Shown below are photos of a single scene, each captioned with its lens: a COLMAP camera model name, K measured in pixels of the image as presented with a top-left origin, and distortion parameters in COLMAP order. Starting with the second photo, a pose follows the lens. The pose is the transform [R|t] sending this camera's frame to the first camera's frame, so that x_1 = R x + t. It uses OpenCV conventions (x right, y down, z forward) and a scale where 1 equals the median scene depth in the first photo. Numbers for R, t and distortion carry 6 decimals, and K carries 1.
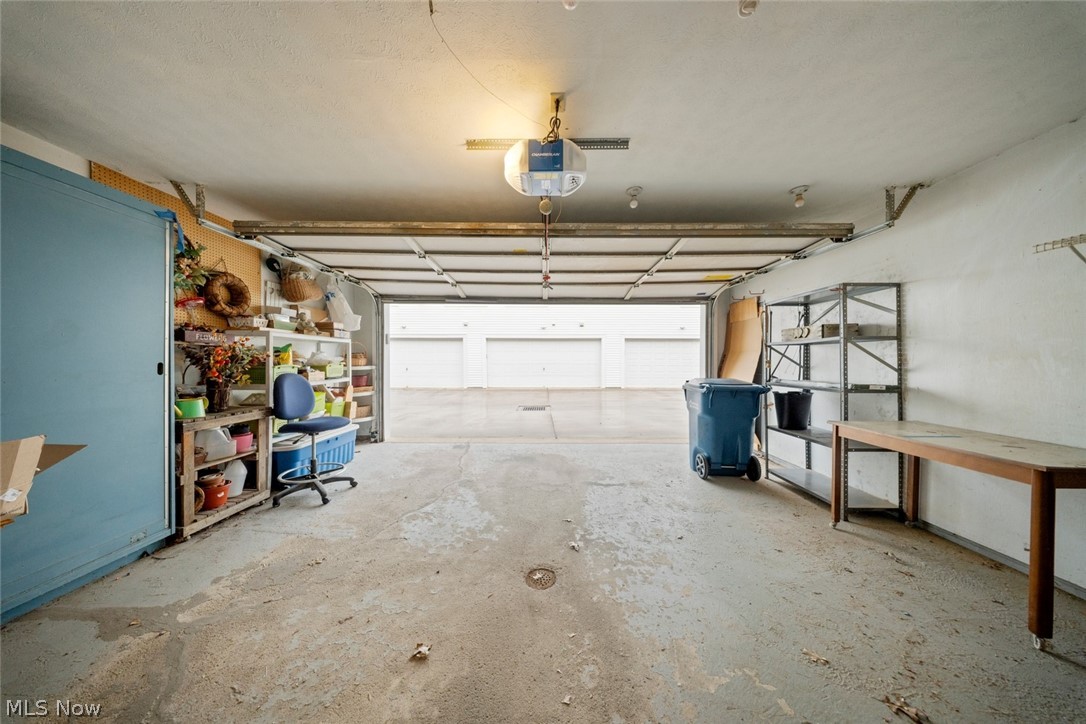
lens RADIAL K [[320.1, 0, 543.4], [0, 320.1, 360.9], [0, 0, 1]] dist [-0.000913, -0.001346]
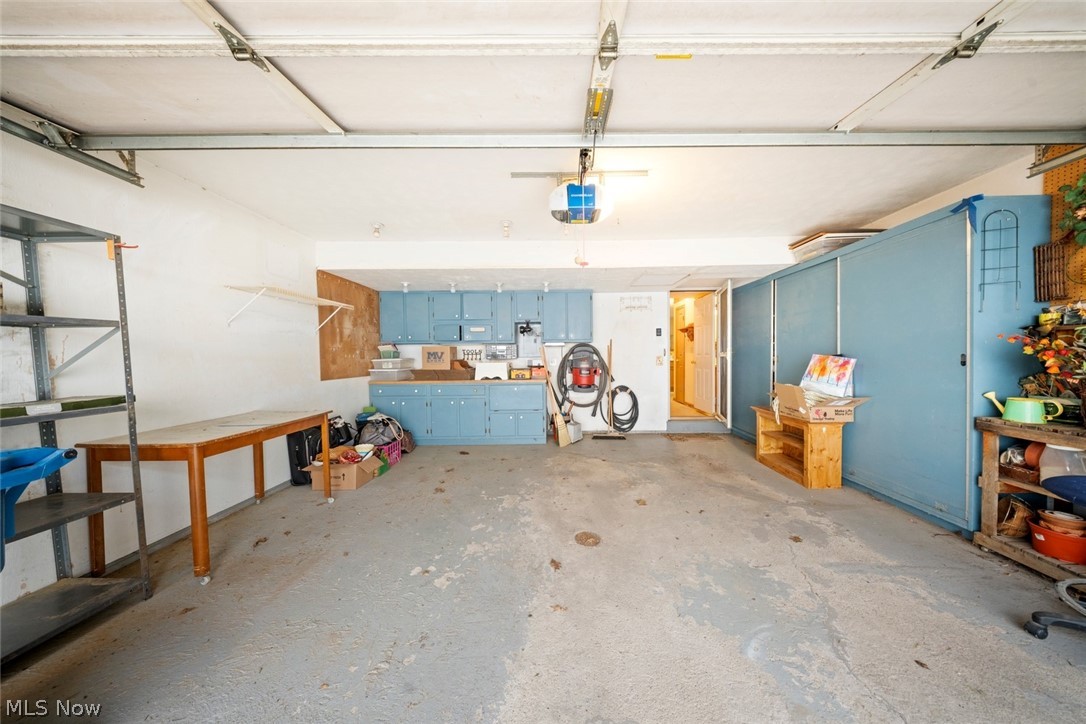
lens RADIAL K [[320.1, 0, 548.2], [0, 320.1, 362.6], [0, 0, 1]] dist [-0.000913, -0.001346]
pose [[-0.999957, 0.008071, 0.004653, 0.118391], [0.008215, 0.999464, 0.031698, -0.012424], [-0.004395, 0.031735, -0.999487, 2.020349]]
